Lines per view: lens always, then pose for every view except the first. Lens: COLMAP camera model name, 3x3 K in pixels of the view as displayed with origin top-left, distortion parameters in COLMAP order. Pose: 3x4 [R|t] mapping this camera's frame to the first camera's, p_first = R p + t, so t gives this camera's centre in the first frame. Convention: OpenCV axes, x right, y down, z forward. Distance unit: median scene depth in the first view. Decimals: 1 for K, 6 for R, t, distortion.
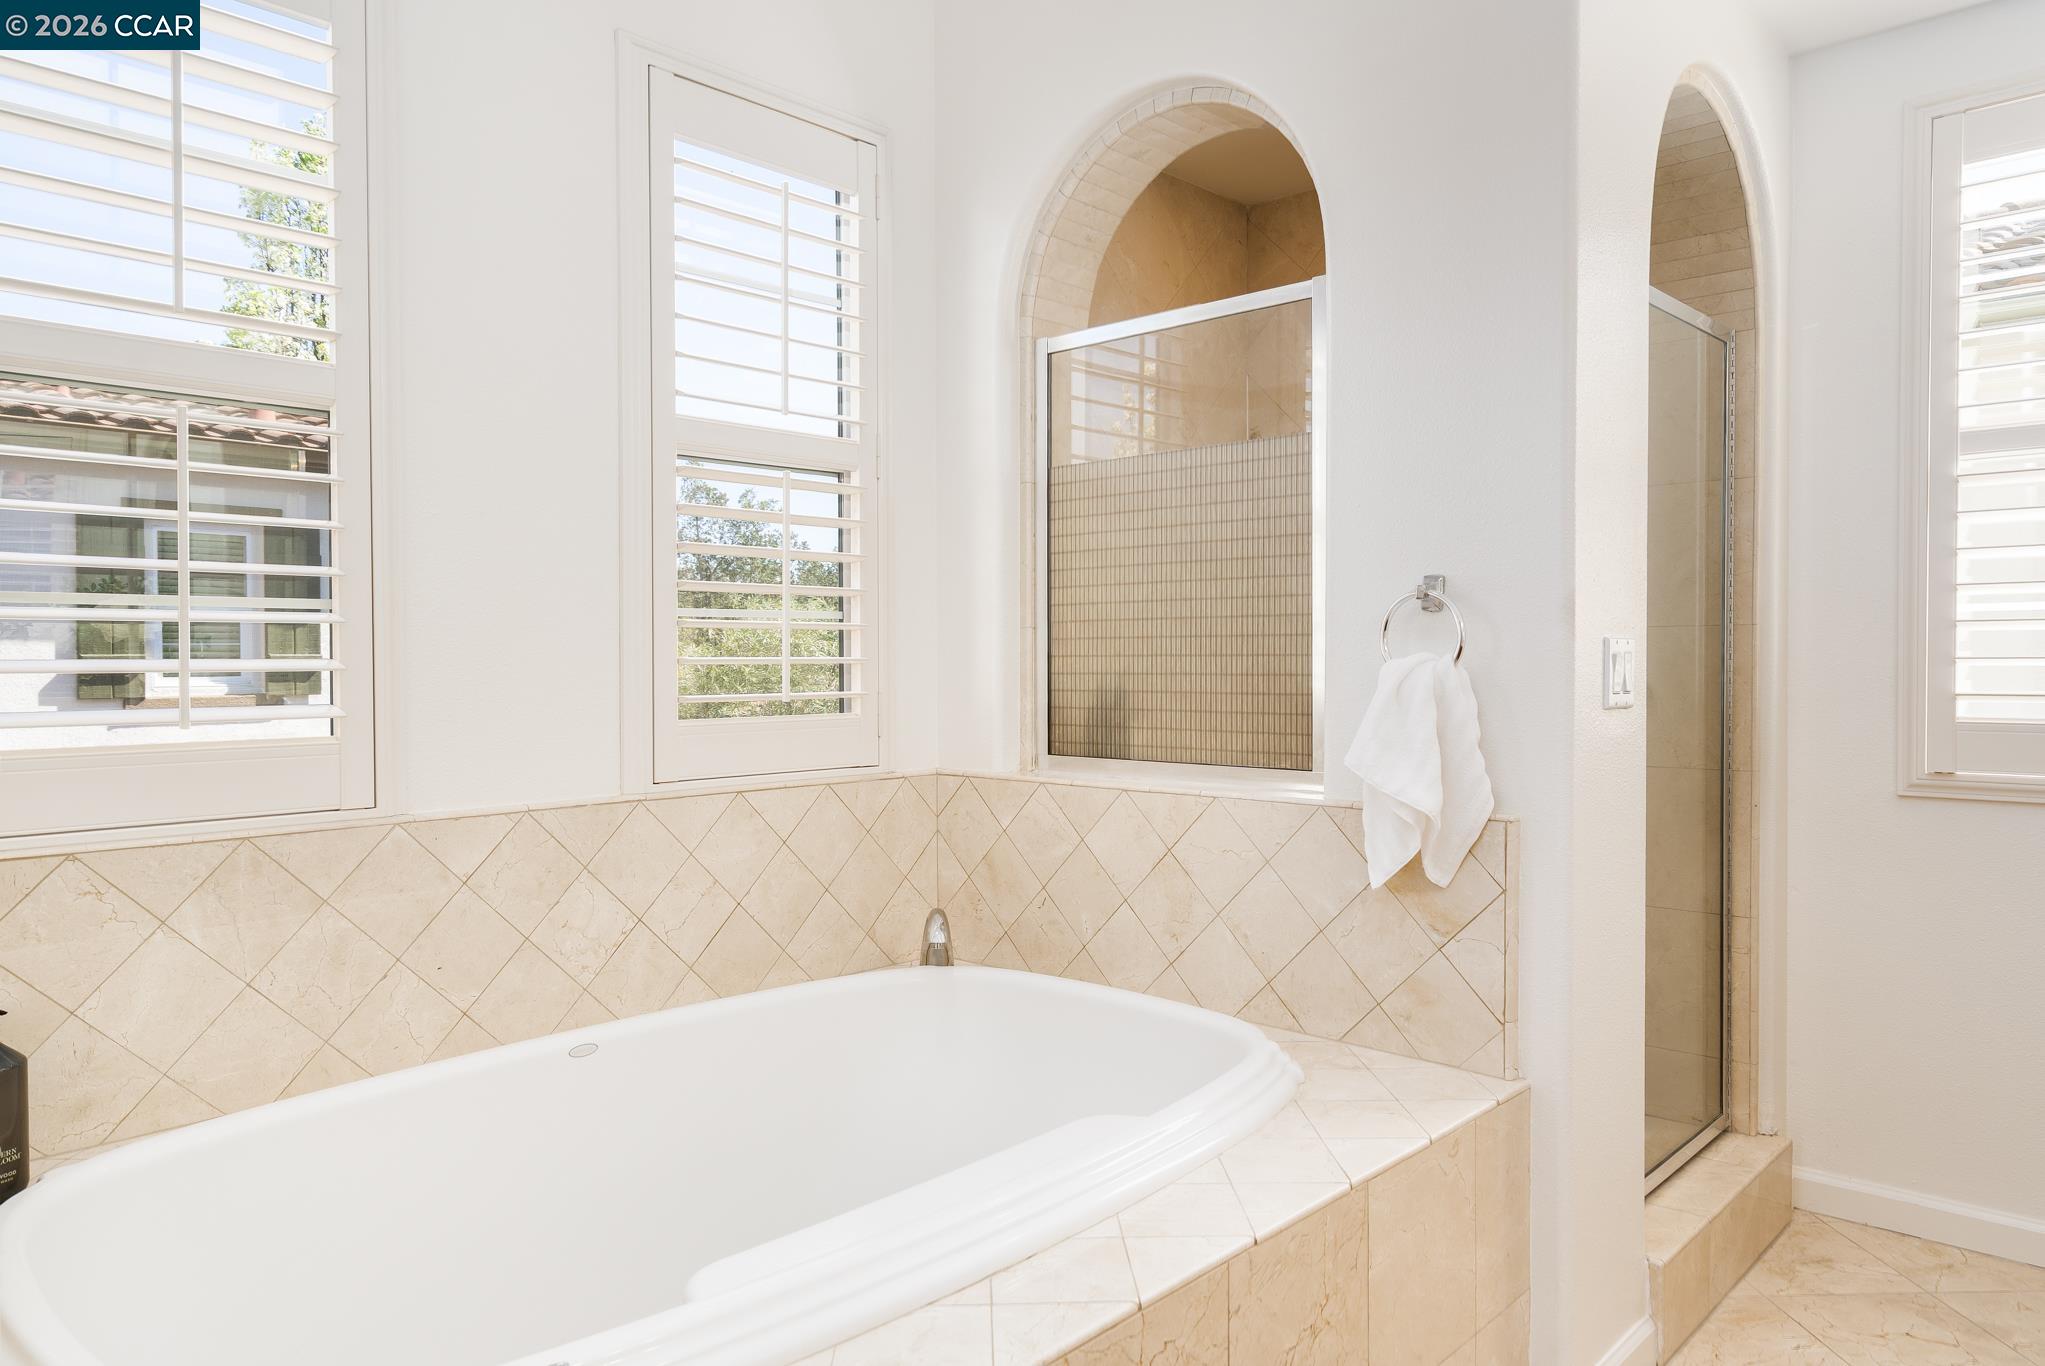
lens RADIAL K [[1386.7, 0, 1020.0], [0, 1386.7, 644.7], [0, 0, 1]] dist [0.006291, 0.005934]
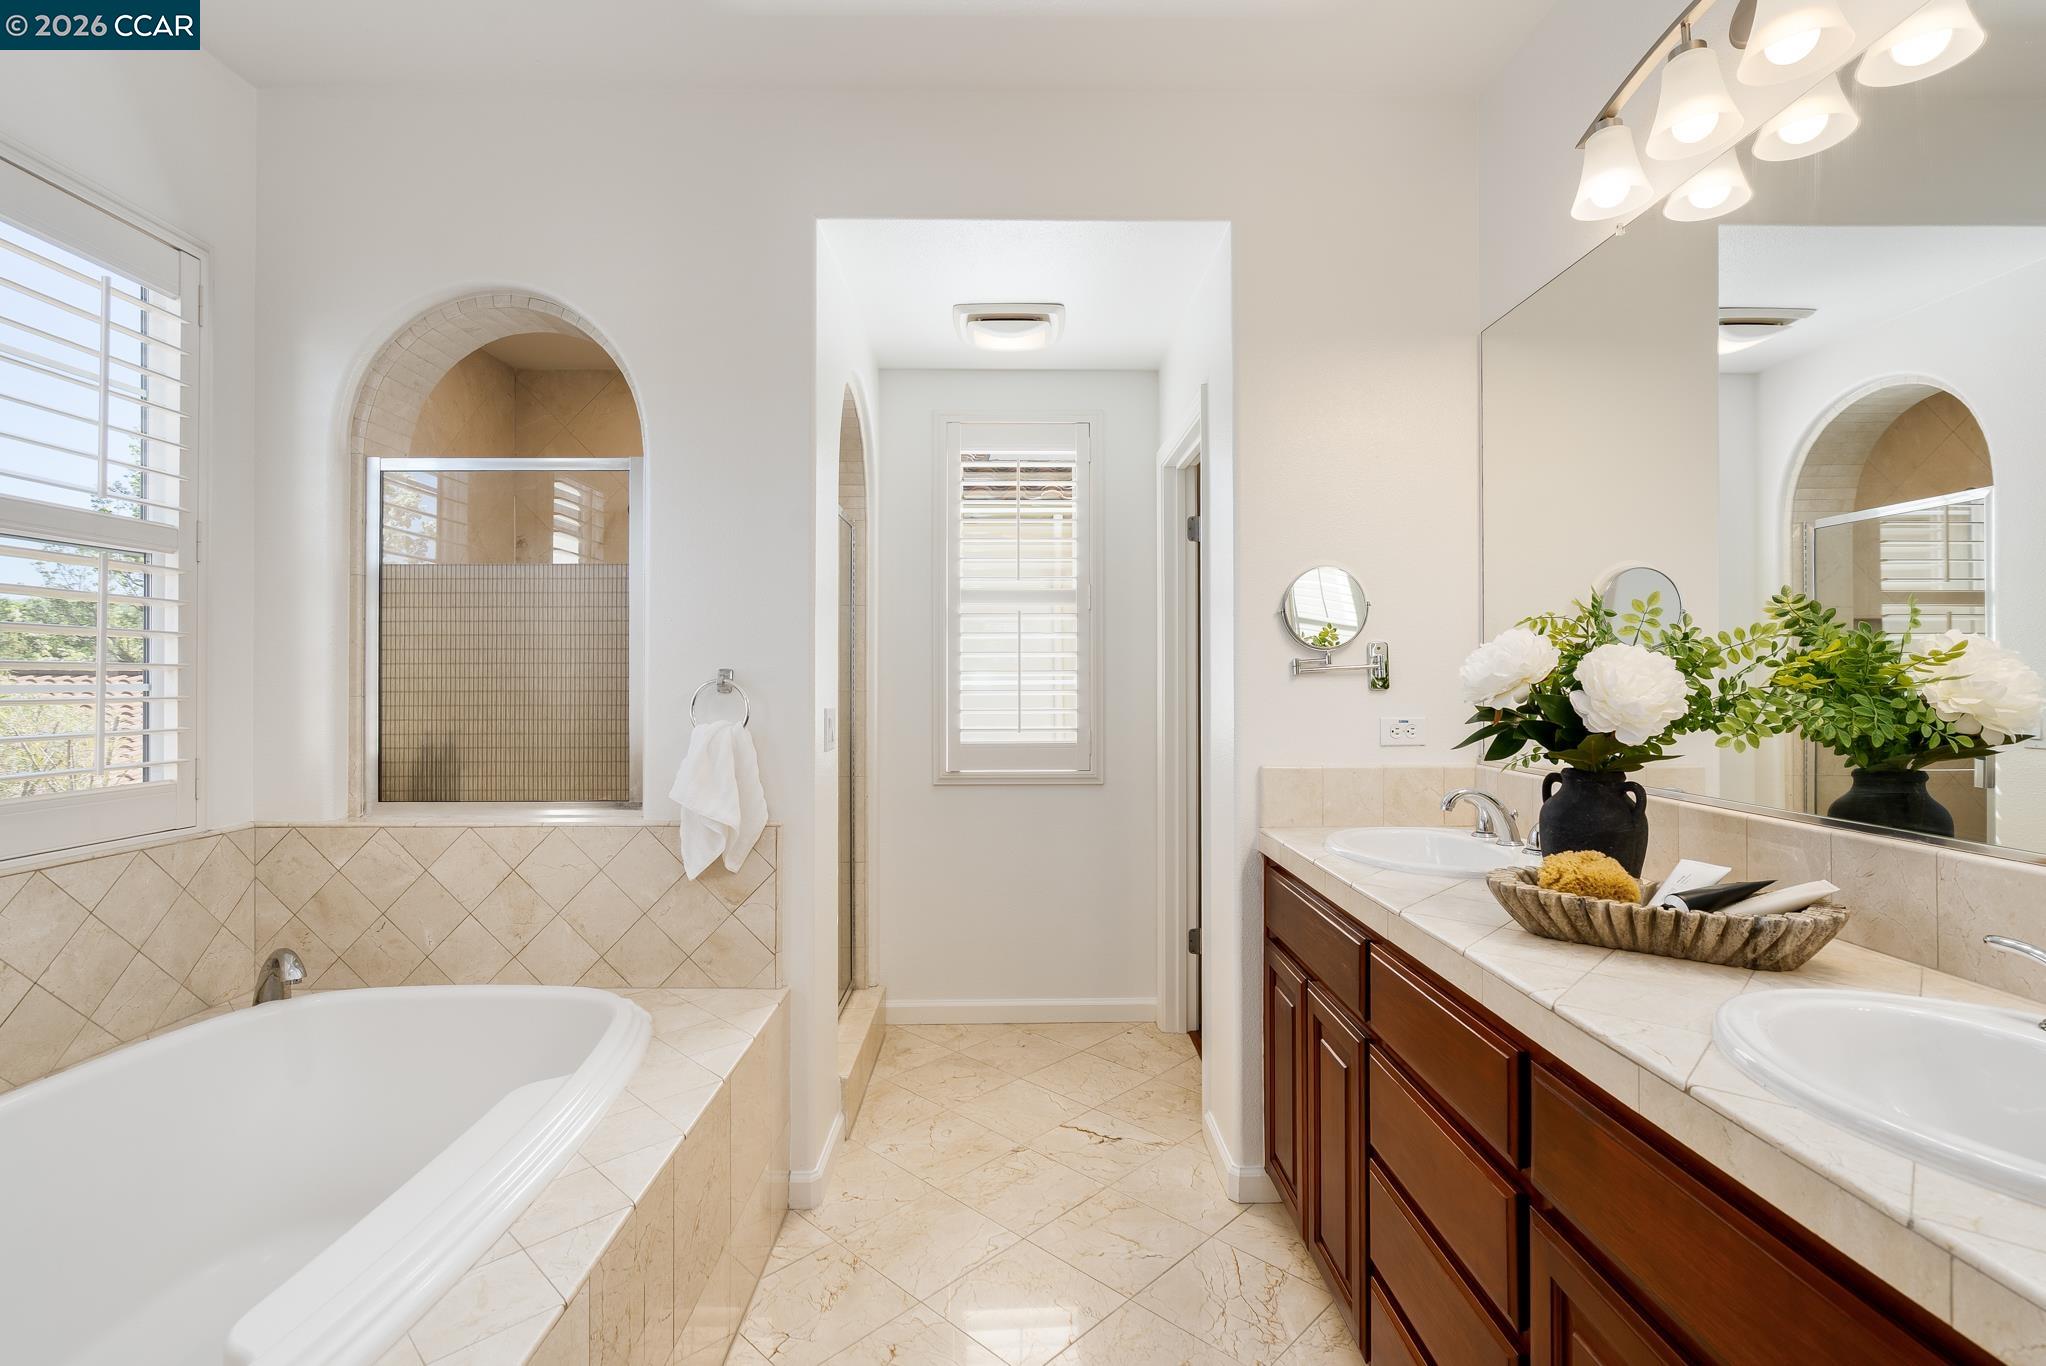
lens RADIAL K [[960.1, 0, 1027.8], [0, 960.1, 639.4], [0, 0, 1]] dist [0.001781, 0.000328]
pose [[0.713707, 0.030544, 0.699778, -0.180665], [-0.009315, 0.999374, -0.034121, -0.042839], [-0.700383, 0.017834, 0.713545, -0.000807]]
